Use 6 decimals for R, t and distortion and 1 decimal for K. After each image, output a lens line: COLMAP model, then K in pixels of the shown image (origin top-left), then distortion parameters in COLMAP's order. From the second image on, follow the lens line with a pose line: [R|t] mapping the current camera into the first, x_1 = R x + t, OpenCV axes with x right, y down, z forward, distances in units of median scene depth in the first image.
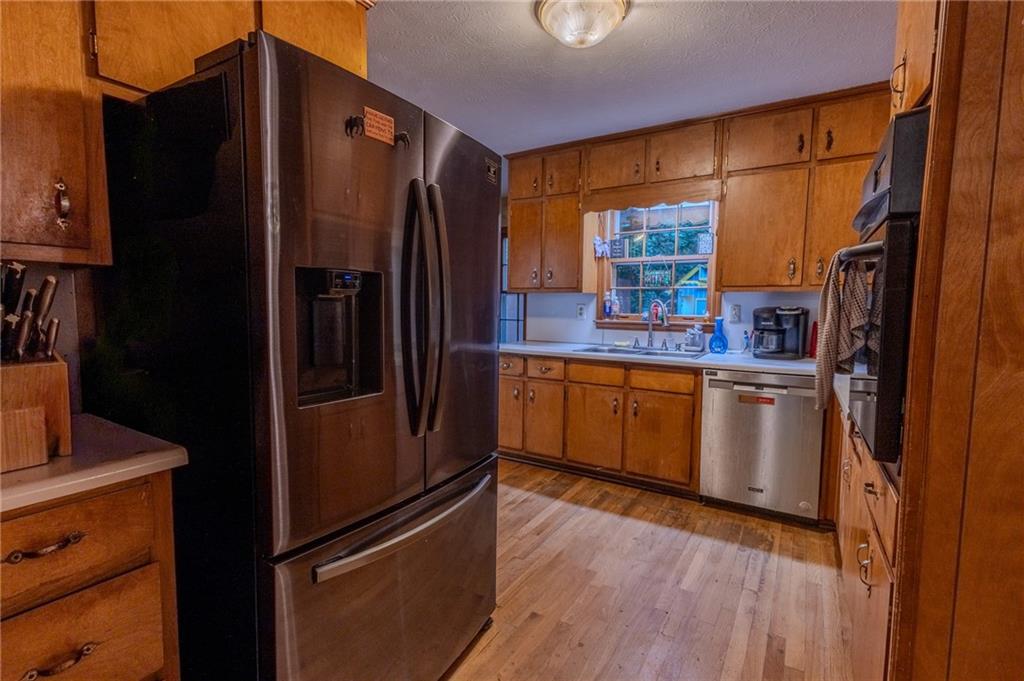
lens RADIAL K [[466.0, 0, 512.0], [0, 466.0, 340.5], [0, 0, 1]] dist [0.000263, 0.000059]
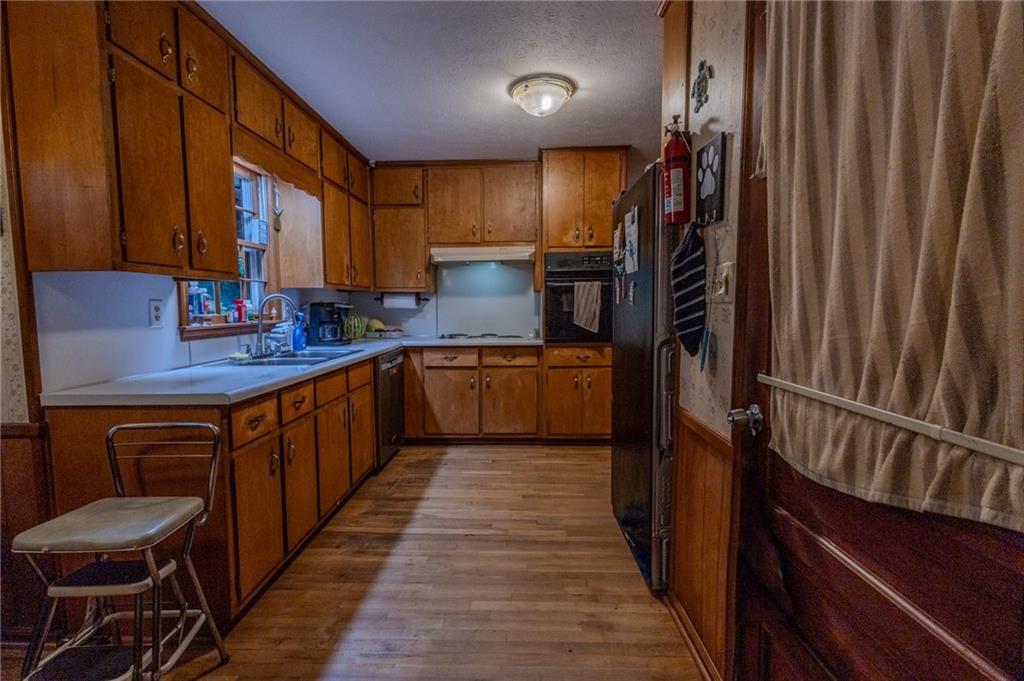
lens RADIAL K [[466.0, 0, 512.0], [0, 466.0, 340.5], [0, 0, 1]] dist [0.000263, 0.000059]
pose [[-0.505165, -0.077102, 0.859572, -0.705198], [0.059314, 0.990544, 0.123708, -0.096700], [-0.860982, 0.113477, -0.495815, 1.217455]]
